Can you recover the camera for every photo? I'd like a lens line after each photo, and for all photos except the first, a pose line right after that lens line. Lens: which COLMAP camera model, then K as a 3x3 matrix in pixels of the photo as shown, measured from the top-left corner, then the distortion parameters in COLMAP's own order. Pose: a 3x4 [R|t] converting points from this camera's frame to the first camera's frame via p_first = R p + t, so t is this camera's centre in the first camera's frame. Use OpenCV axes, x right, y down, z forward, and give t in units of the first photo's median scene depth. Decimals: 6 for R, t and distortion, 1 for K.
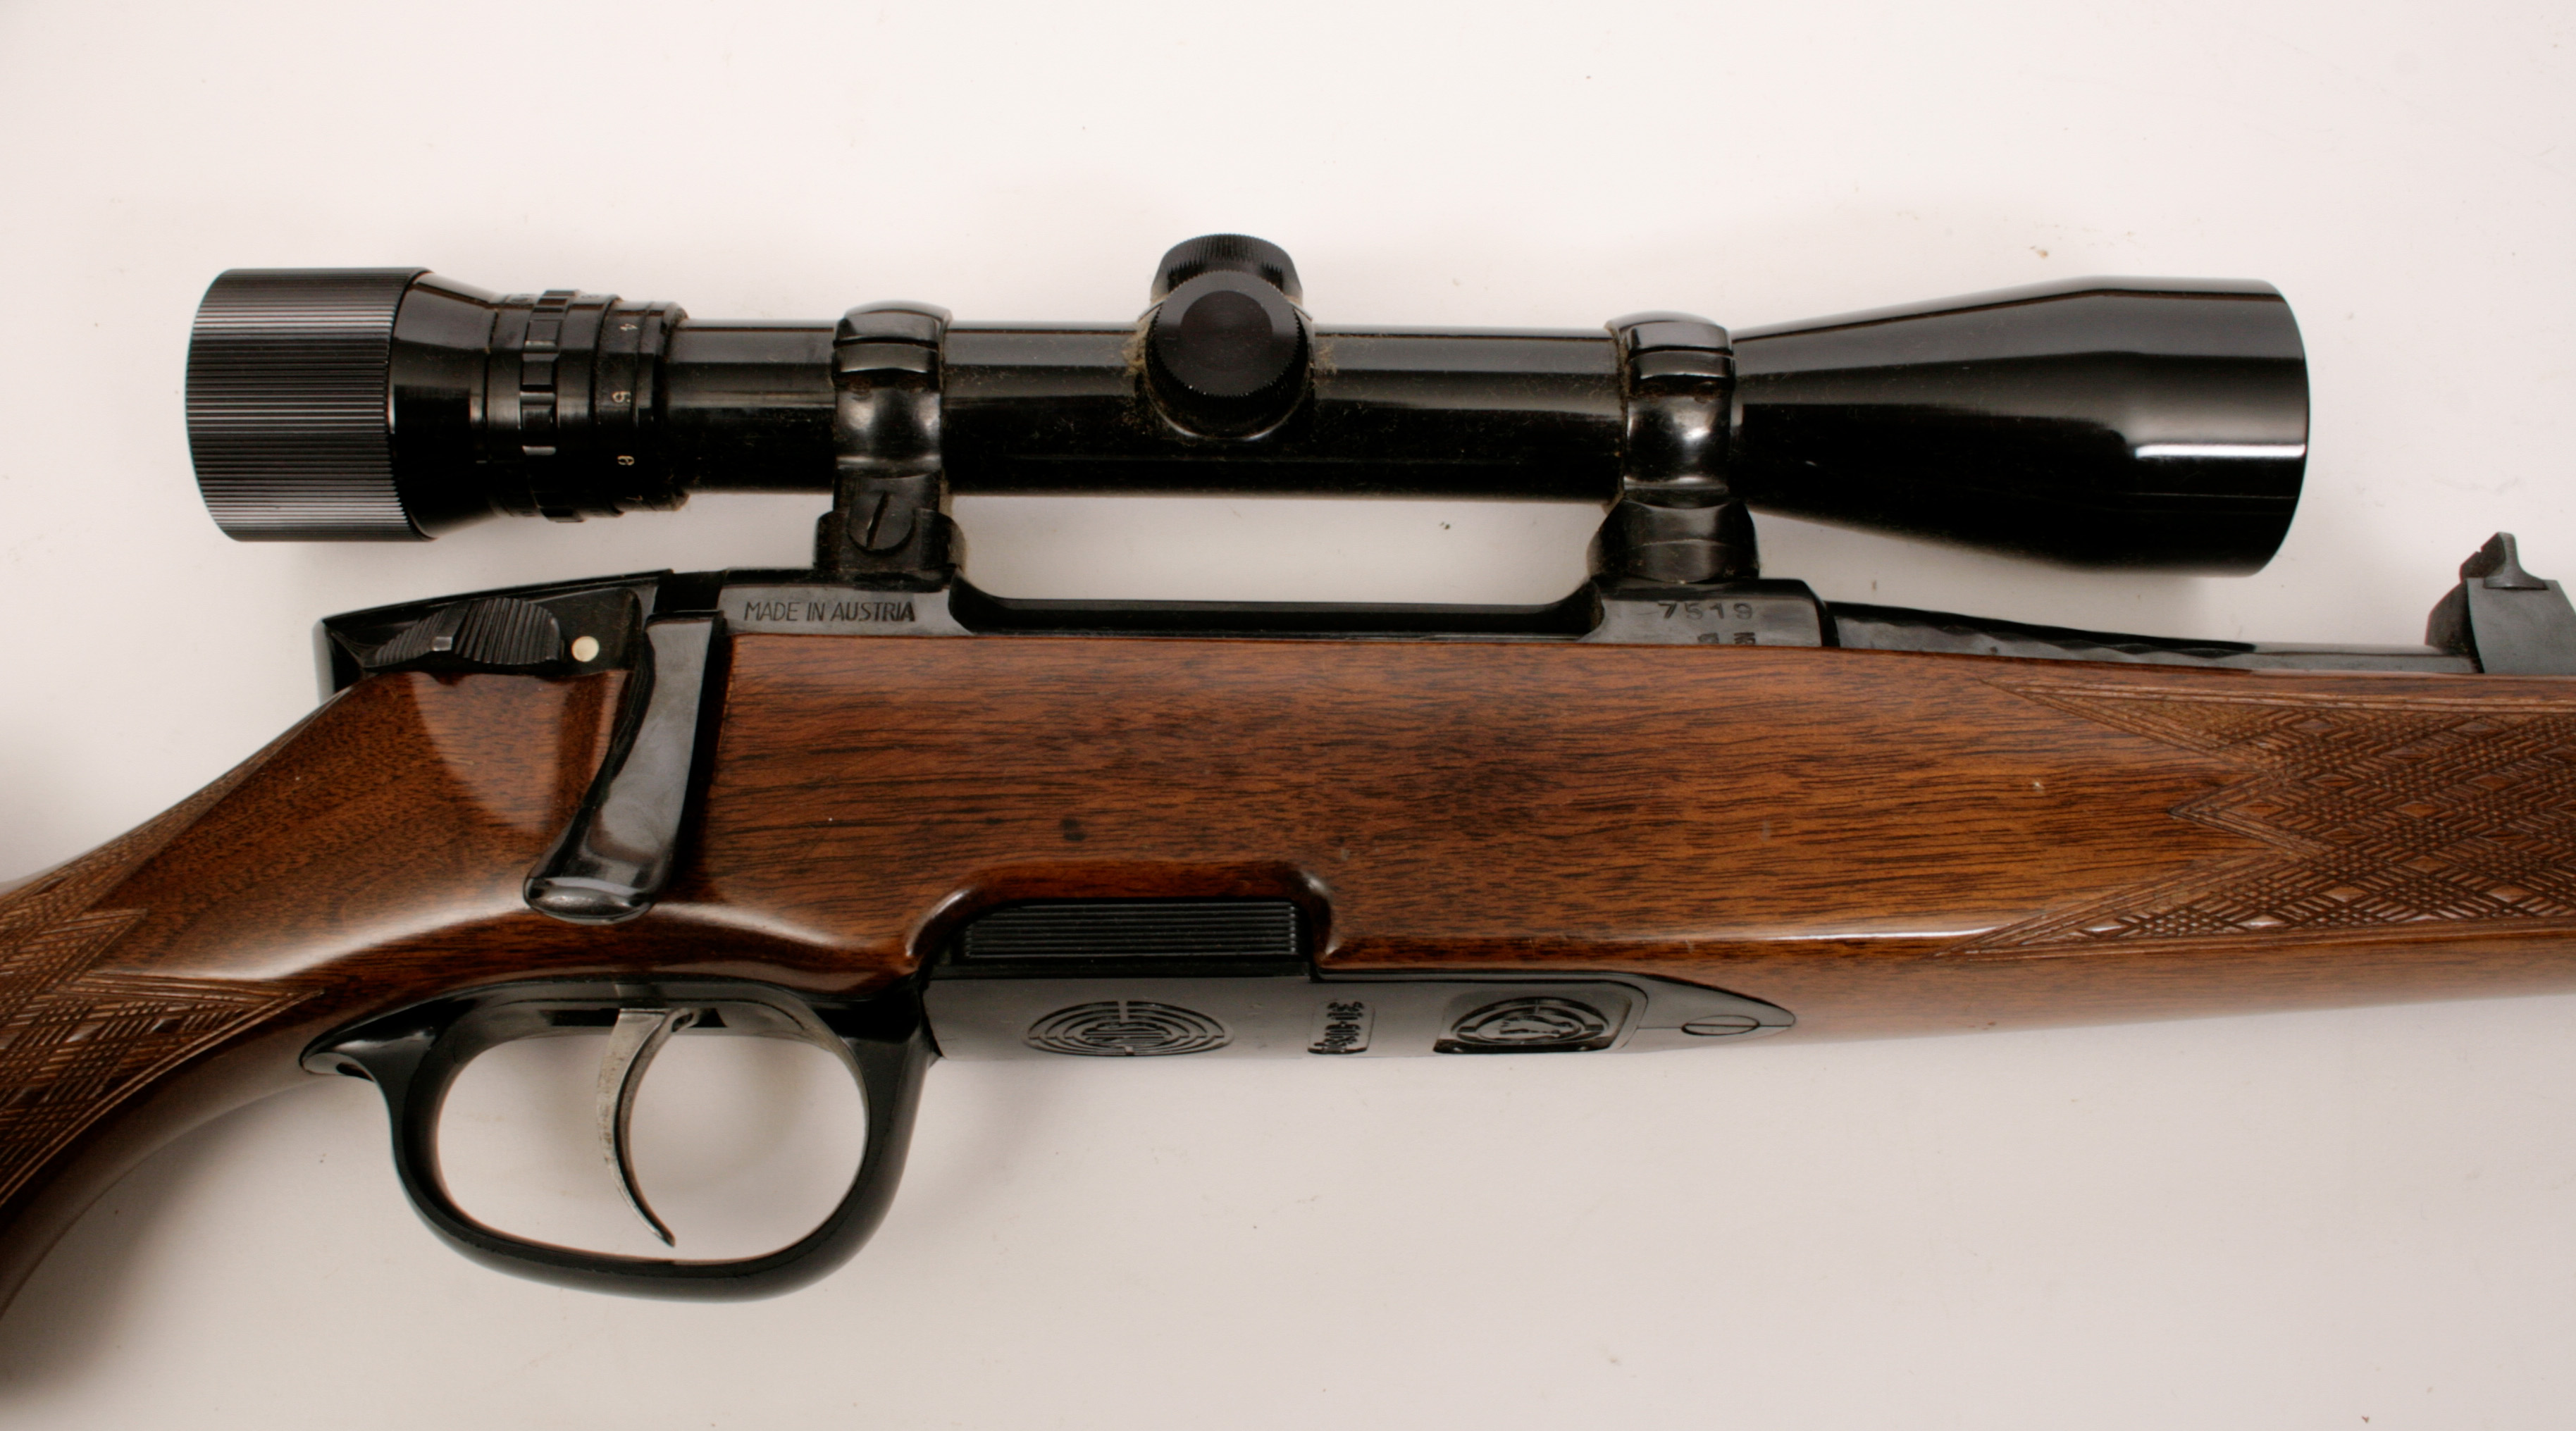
lens RADIAL K [[2613.3, 0, 1264.7], [0, 2613.3, 737.5], [0, 0, 1]] dist [-0.069249, 0.000000]
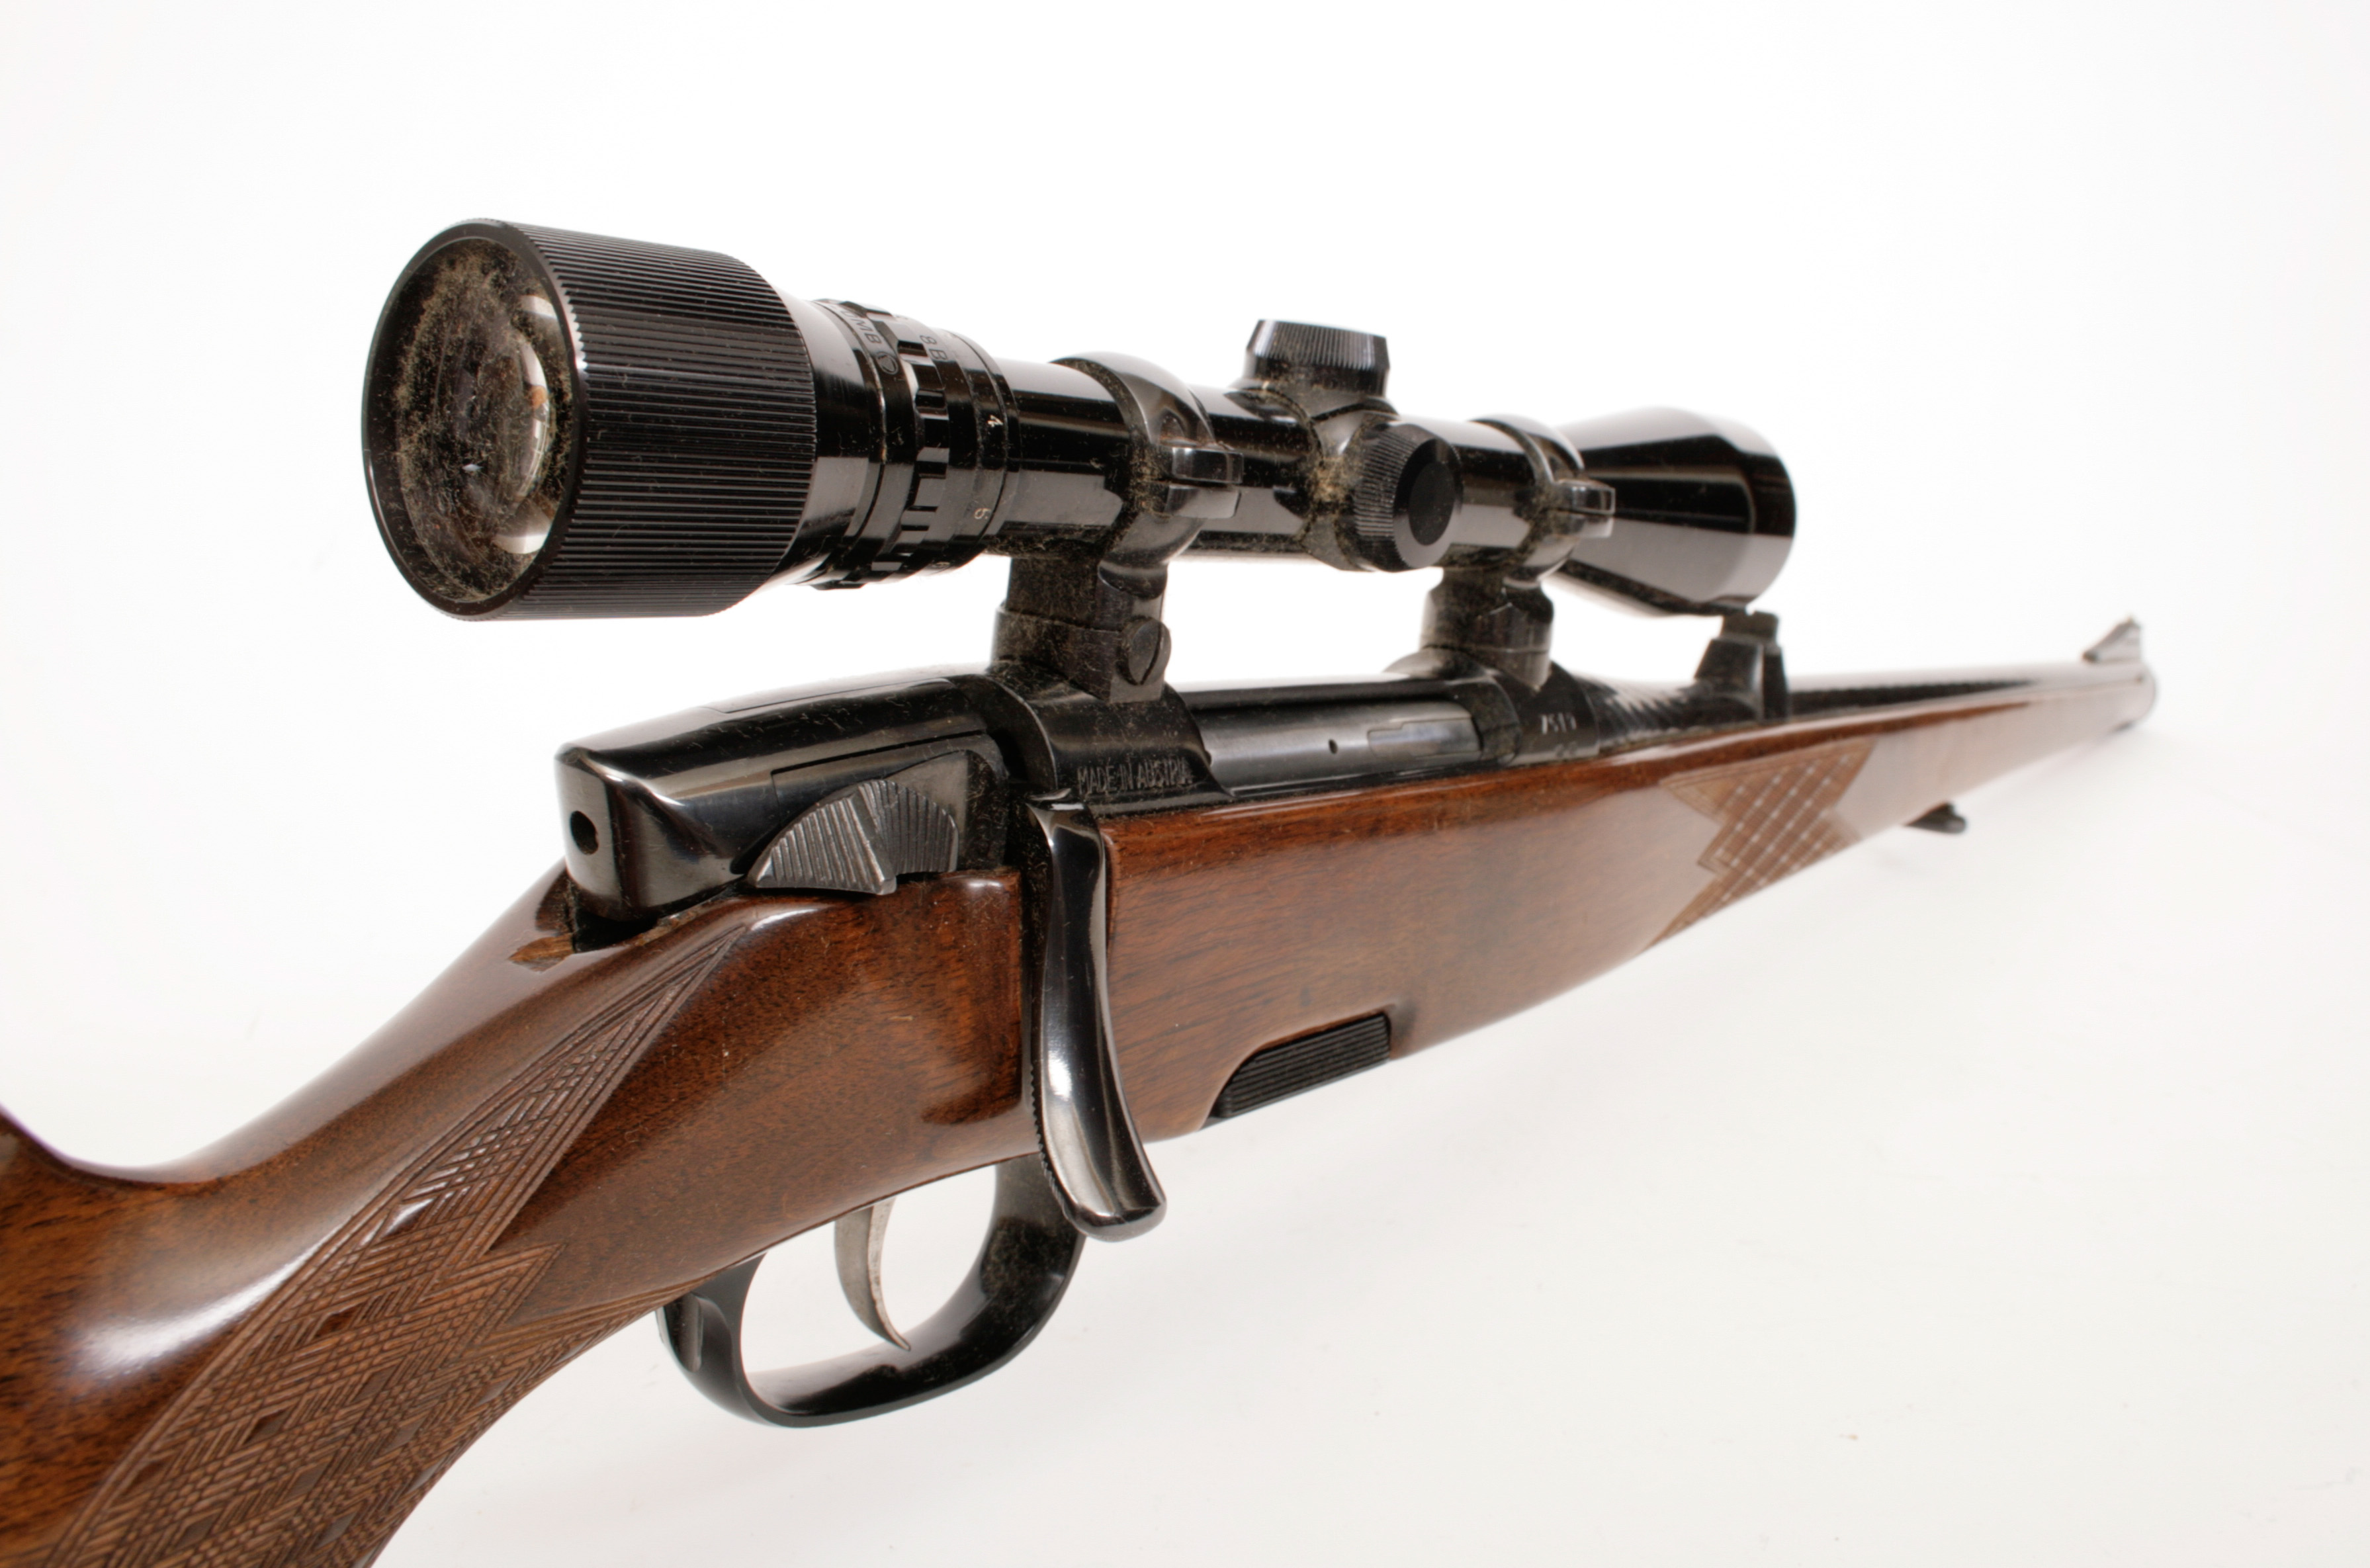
lens RADIAL K [[2077.7, 0, 1266.2], [0, 2077.7, 745.8], [0, 0, 1]] dist [-0.158188, 0.120988]
pose [[0.600105, -0.056089, 0.797952, -0.787512], [-0.355986, 0.874587, 0.329197, -0.346667], [-0.716343, -0.481613, 0.504878, 0.596703]]
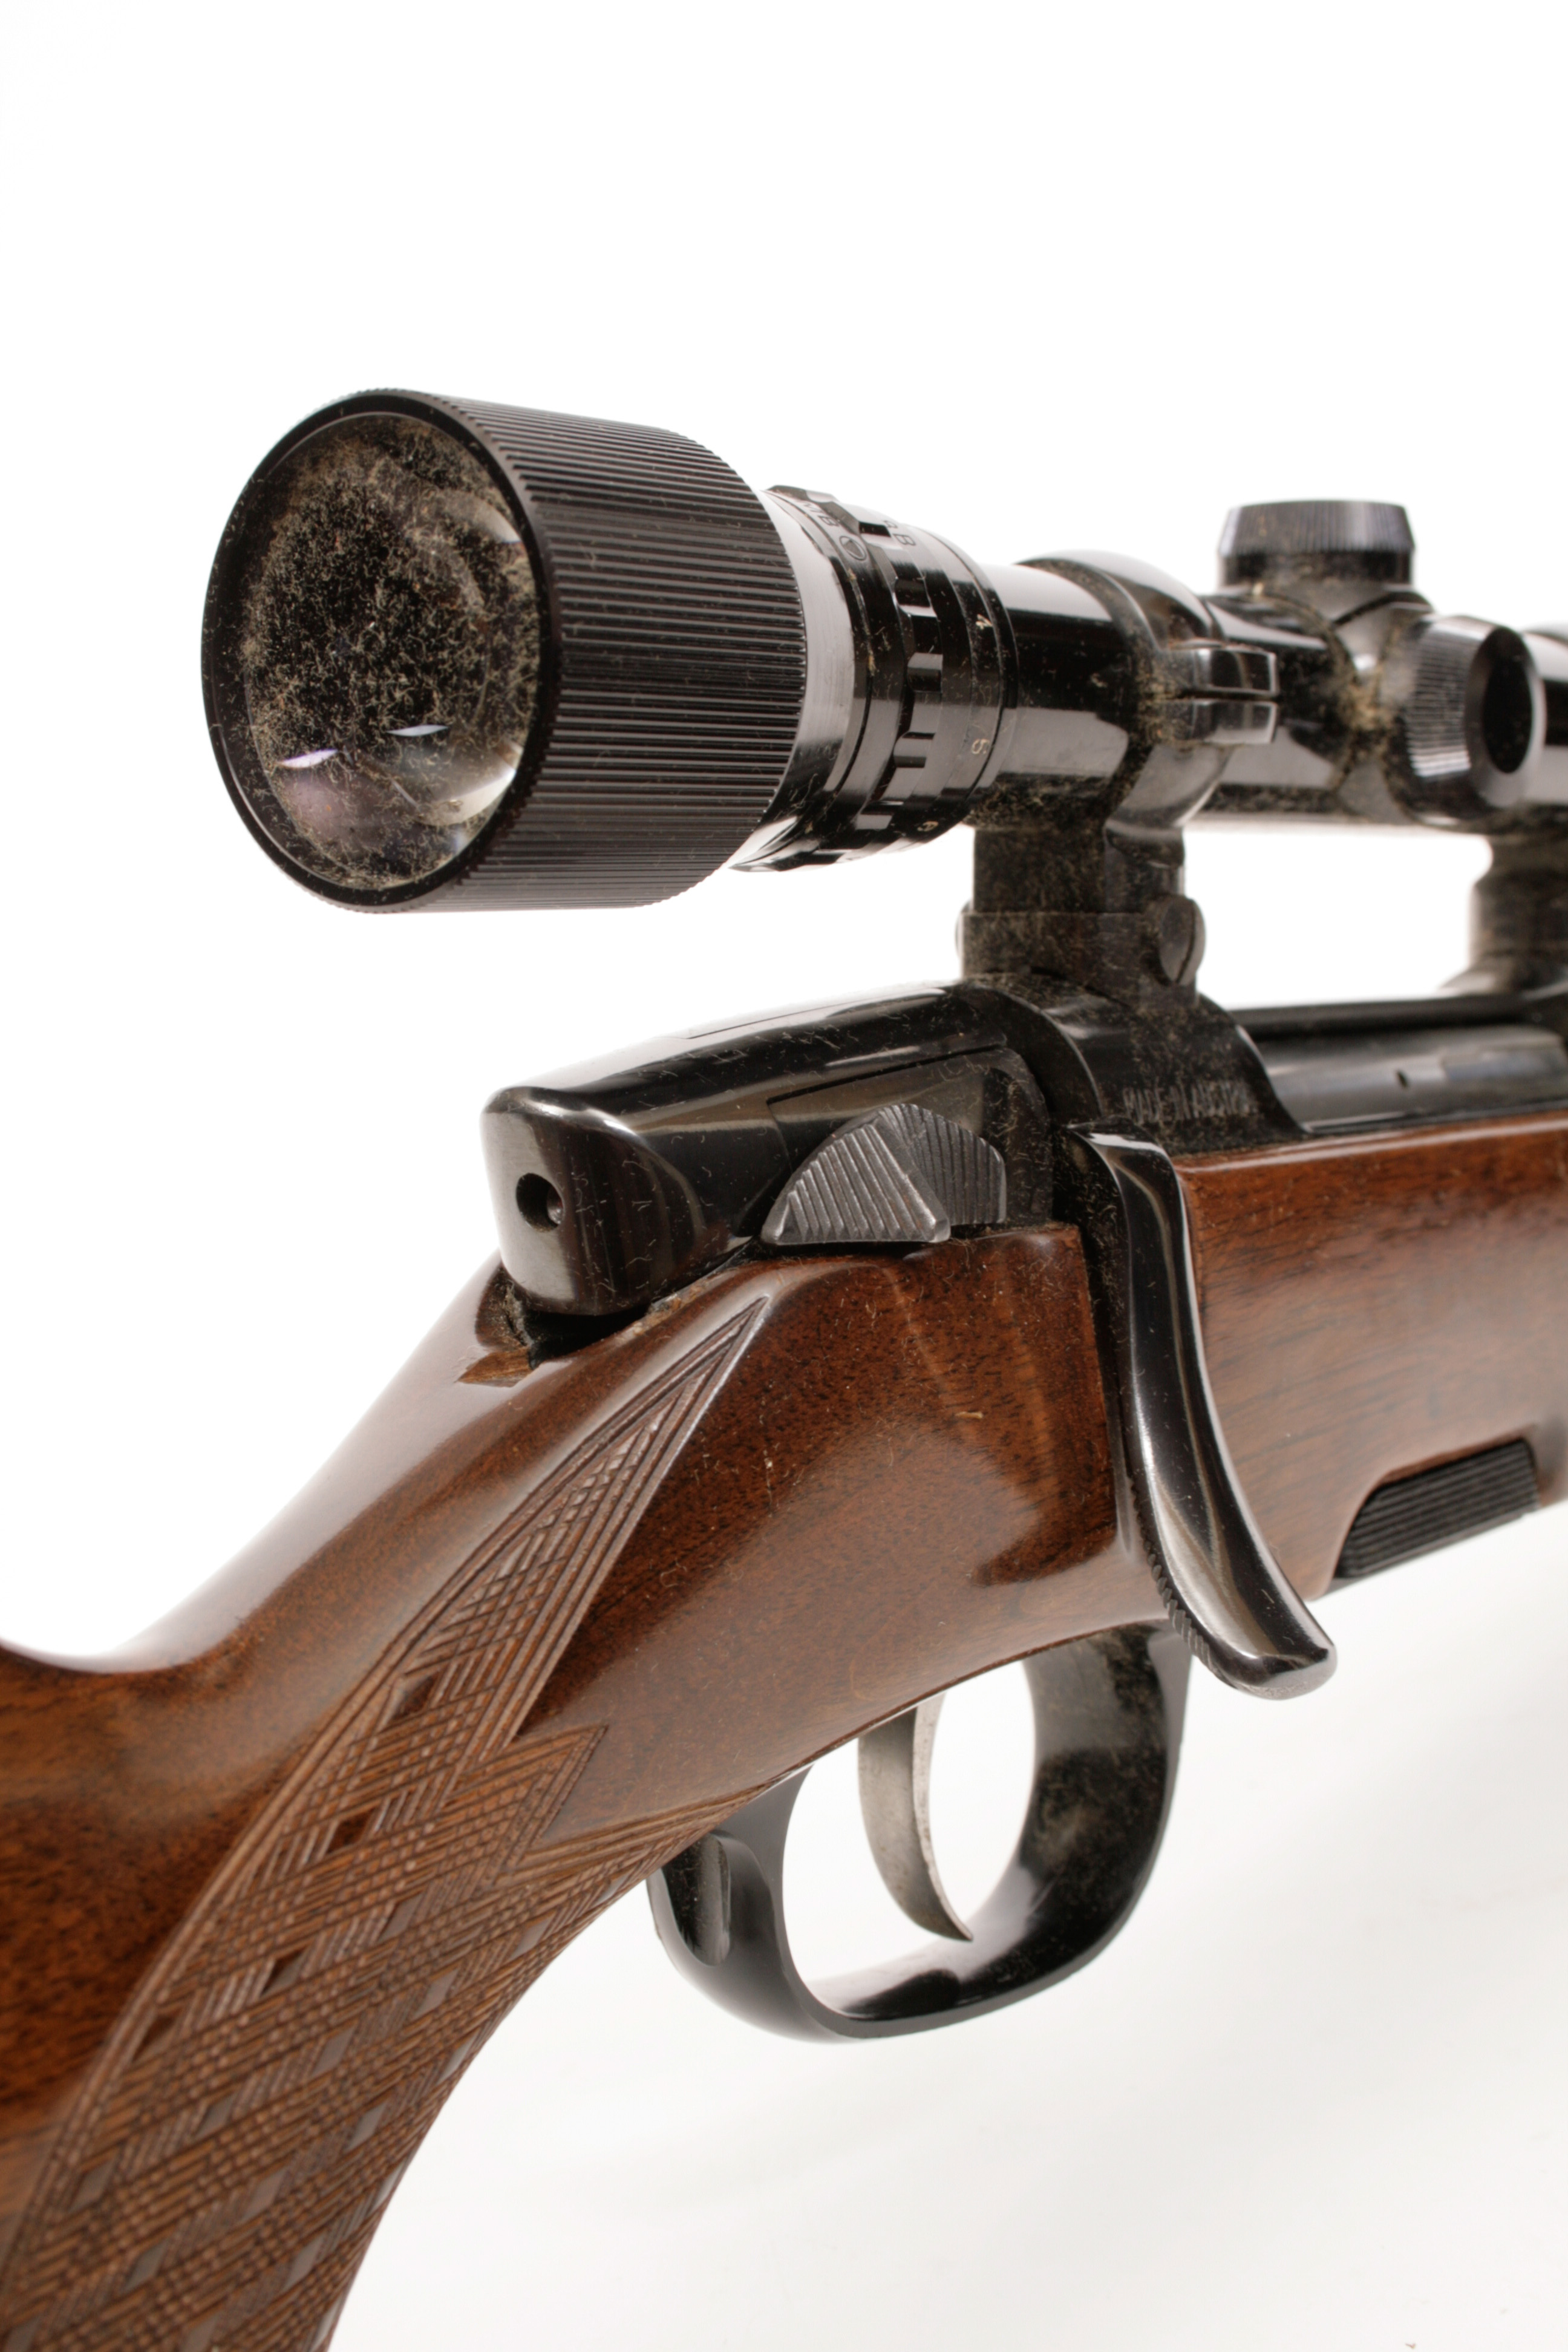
lens RADIAL K [[3142.6, 0, 765.5], [0, 3142.6, 1181.2], [0, 0, 1]] dist [-0.052644, 0.000000]
pose [[0.647700, -0.078075, 0.757884, -0.938488], [-0.220604, 0.932907, 0.284637, -0.260673], [-0.729259, -0.351551, 0.587021, 0.587020]]
